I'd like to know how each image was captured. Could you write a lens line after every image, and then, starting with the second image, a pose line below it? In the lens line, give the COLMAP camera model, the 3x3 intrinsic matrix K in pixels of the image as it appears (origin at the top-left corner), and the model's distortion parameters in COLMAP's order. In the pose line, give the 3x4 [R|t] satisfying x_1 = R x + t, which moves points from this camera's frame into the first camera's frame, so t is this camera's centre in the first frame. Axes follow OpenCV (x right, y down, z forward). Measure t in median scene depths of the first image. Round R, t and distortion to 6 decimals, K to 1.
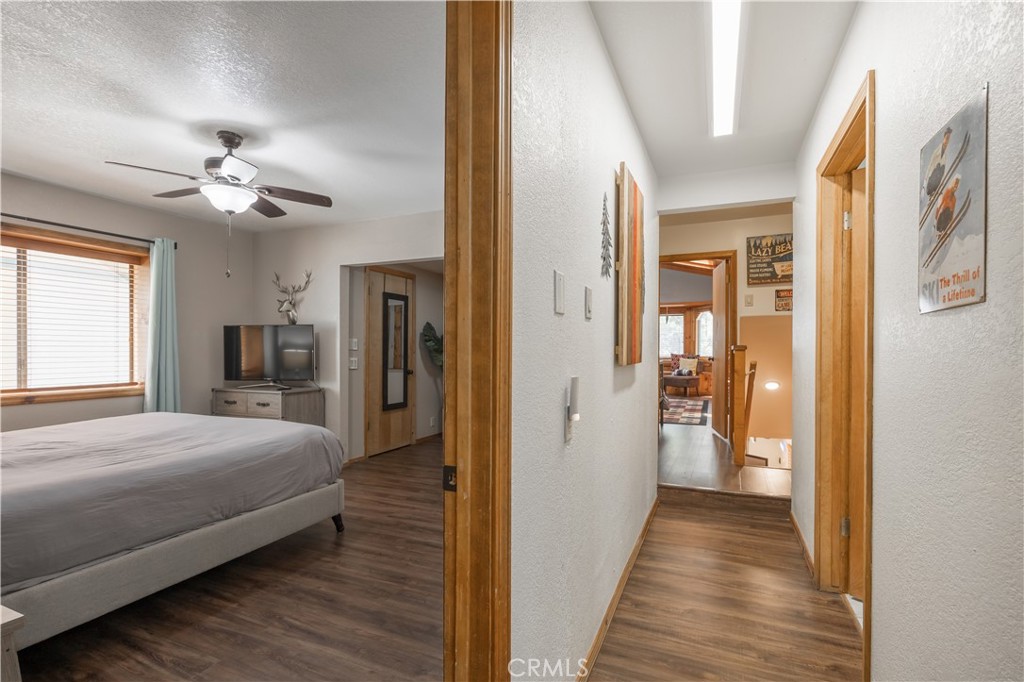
lens RADIAL K [[465.4, 0, 517.1], [0, 465.4, 351.5], [0, 0, 1]] dist [0.000204, 0.000360]
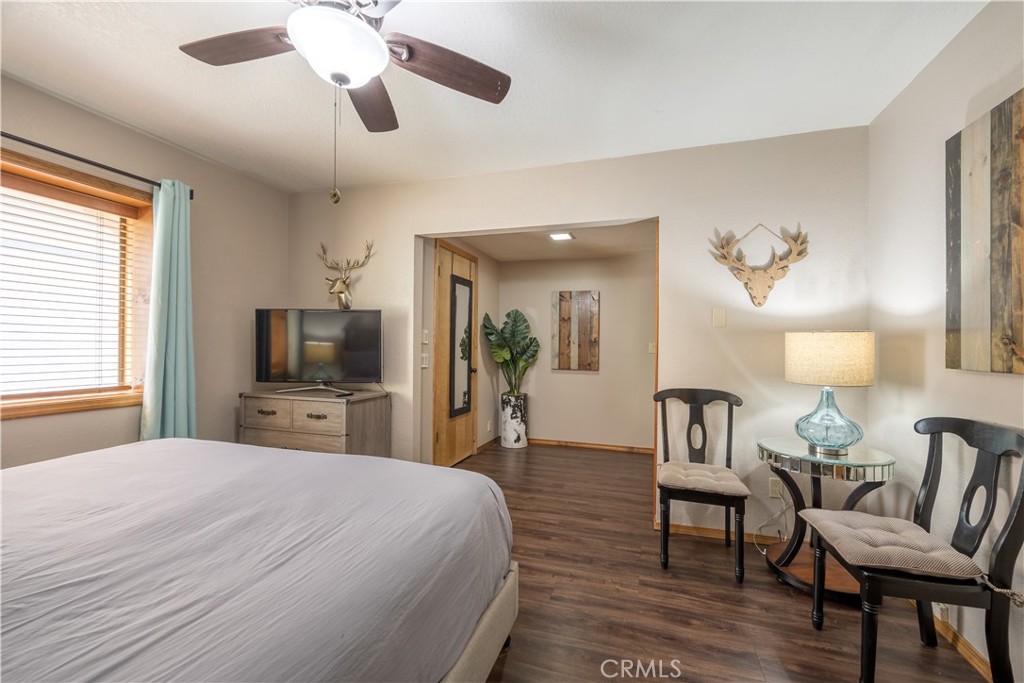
lens RADIAL K [[399.9, 0, 517.2], [0, 399.9, 347.1], [0, 0, 1]] dist [-0.001822, 0.000047]
pose [[0.994795, 0.012934, 0.101073, -0.296911], [-0.012963, 0.999916, -0.000367, 0.000827], [-0.101069, -0.000945, 0.994879, 0.341725]]
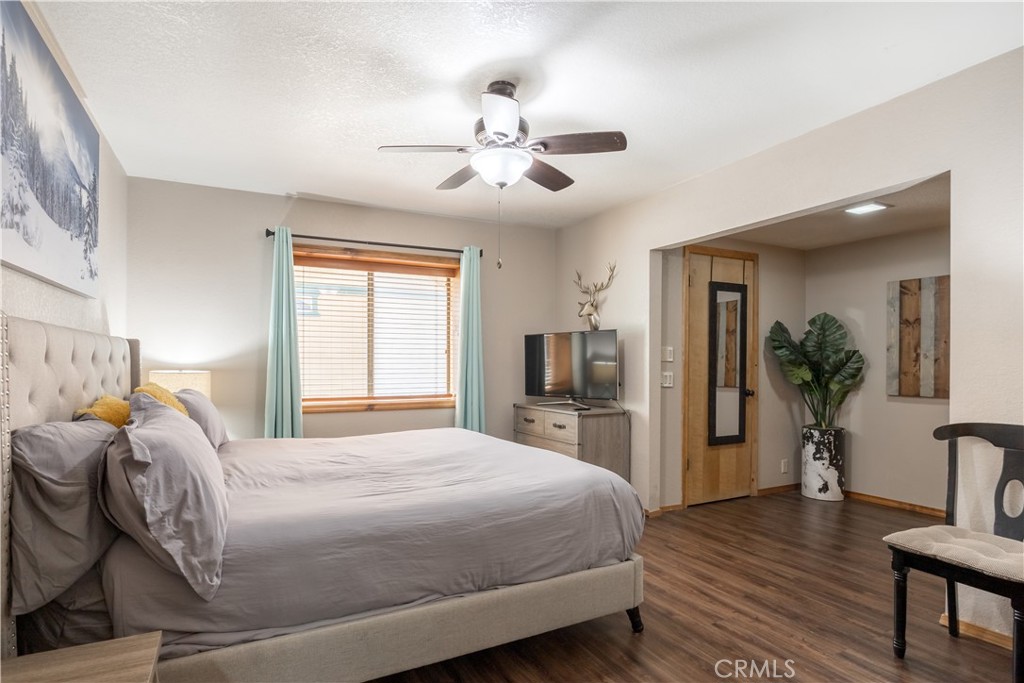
lens RADIAL K [[503.1, 0, 484.6], [0, 503.1, 367.0], [0, 0, 1]] dist [-0.014717, 0.000451]
pose [[0.760680, 0.004433, -0.649112, -0.057575], [-0.000832, 0.999983, 0.005855, 0.001290], [0.649126, -0.003914, 0.760671, 0.218443]]
